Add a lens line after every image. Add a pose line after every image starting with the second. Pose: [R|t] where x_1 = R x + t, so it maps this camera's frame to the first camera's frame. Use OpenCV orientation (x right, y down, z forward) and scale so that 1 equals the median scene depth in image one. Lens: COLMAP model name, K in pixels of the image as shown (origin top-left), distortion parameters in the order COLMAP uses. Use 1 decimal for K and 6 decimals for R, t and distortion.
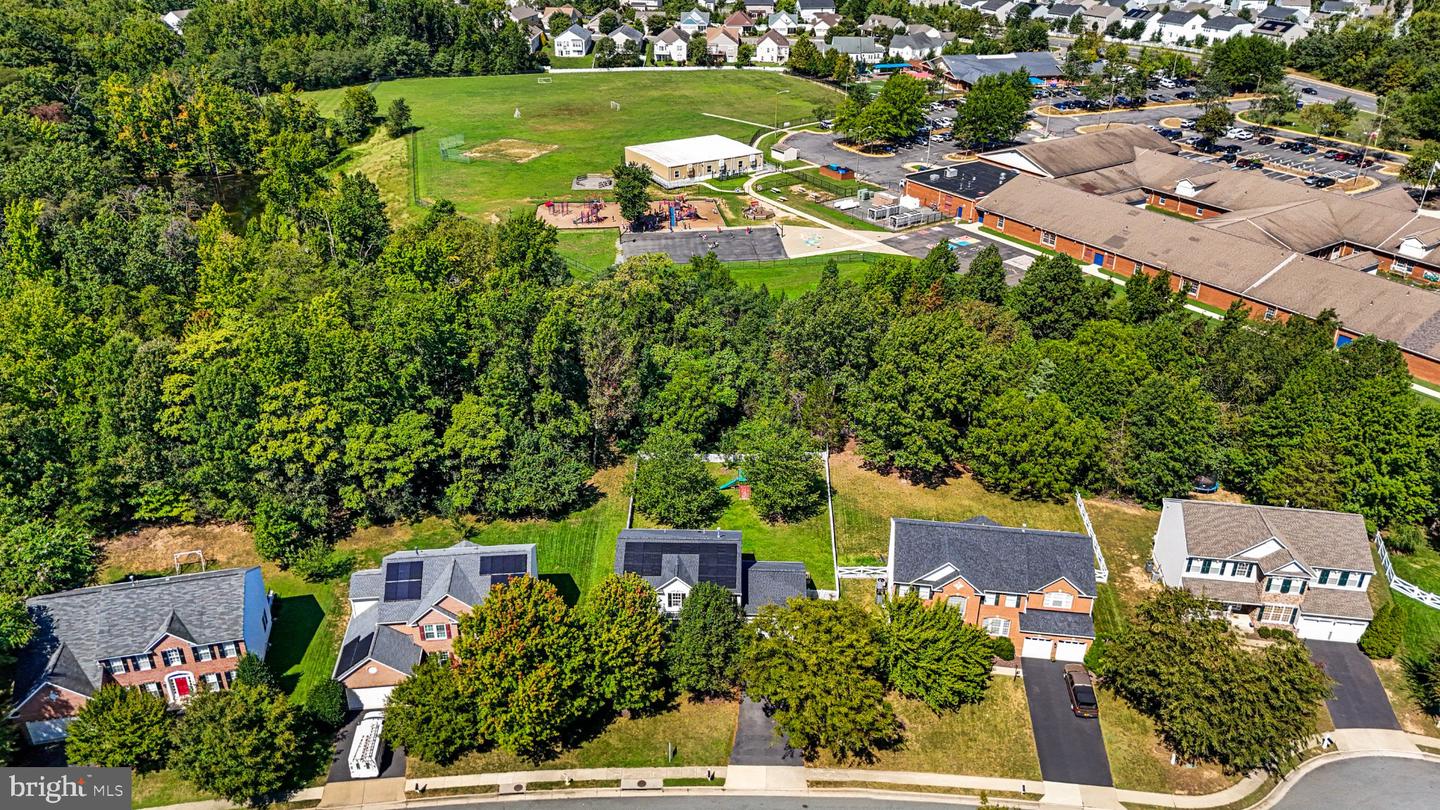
lens RADIAL K [[1054.1, 0, 720.0], [0, 1054.1, 405.0], [0, 0, 1]] dist [0.115526, -0.258940]
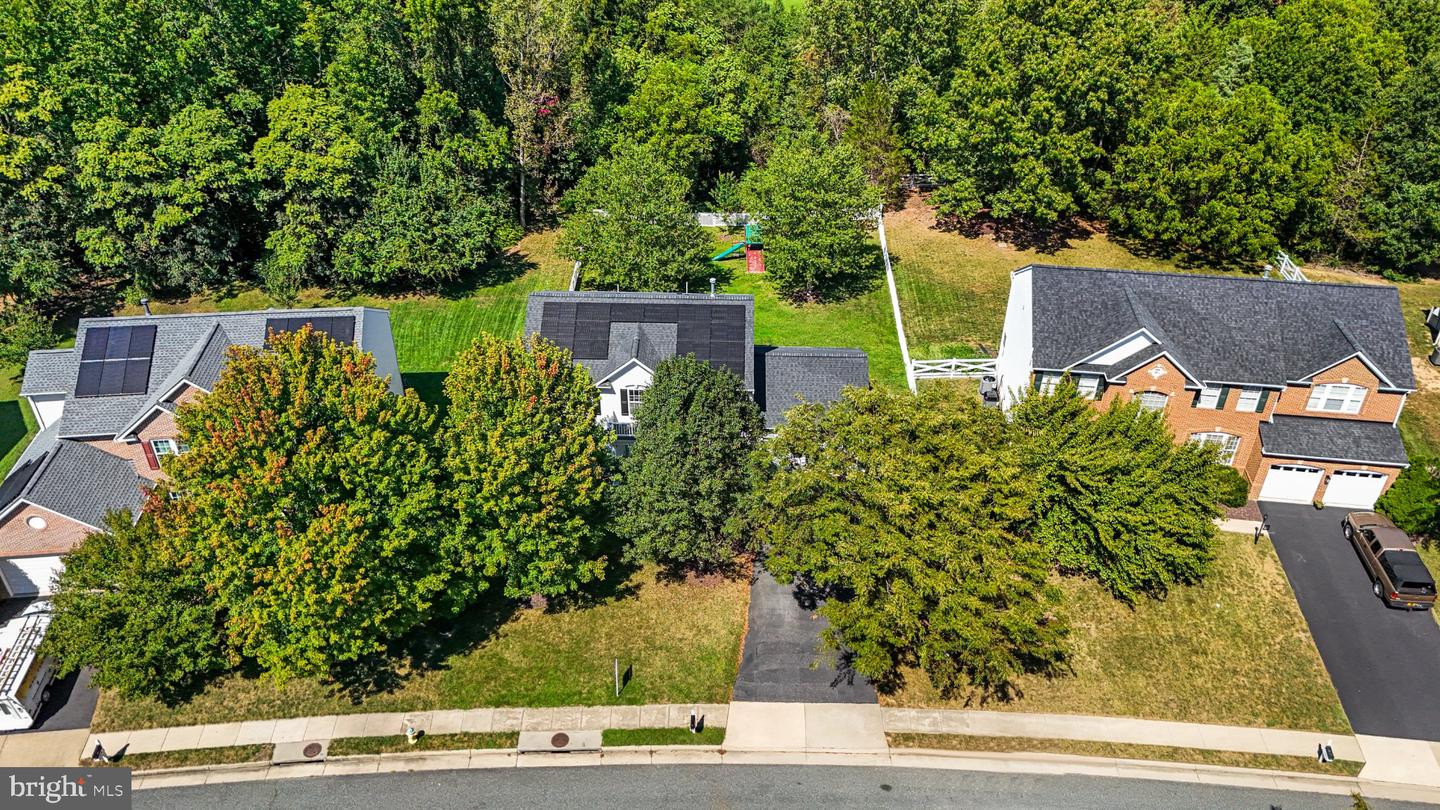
lens RADIAL K [[1059.1, 0, 720.0], [0, 1059.1, 405.0], [0, 0, 1]] dist [0.059927, -0.056053]
pose [[0.999998, -0.000800, 0.001971, 0.001339], [0.000565, 0.993185, 0.116549, 0.107362], [-0.002050, -0.116548, 0.993183, 0.399625]]
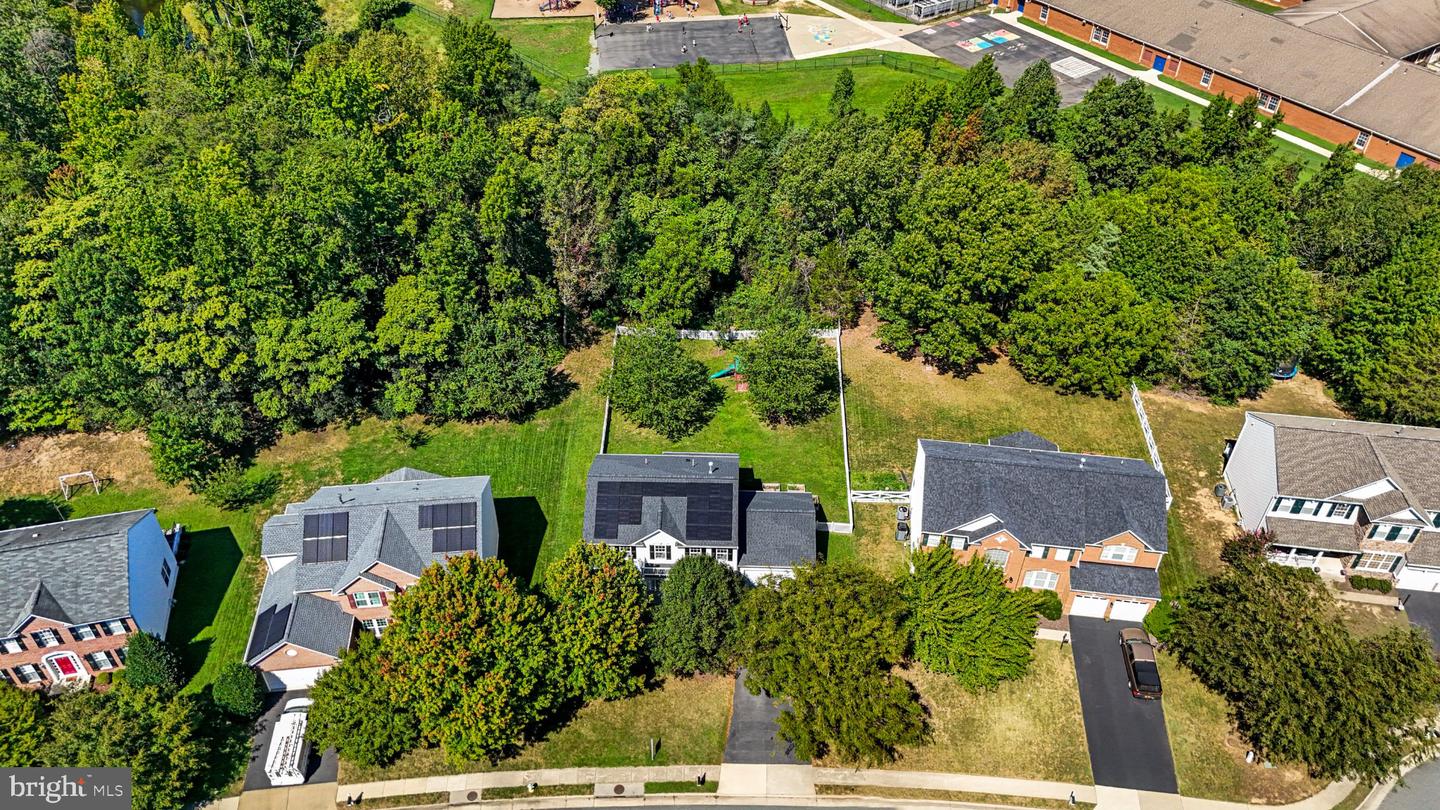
lens RADIAL K [[1058.0, 0, 720.0], [0, 1058.0, 405.0], [0, 0, 1]] dist [0.084777, -0.128902]
pose [[0.999983, 0.000291, 0.005813, 0.001050], [-0.001554, 0.975868, 0.218354, -0.097681], [-0.005609, -0.218359, 0.975852, 0.187053]]
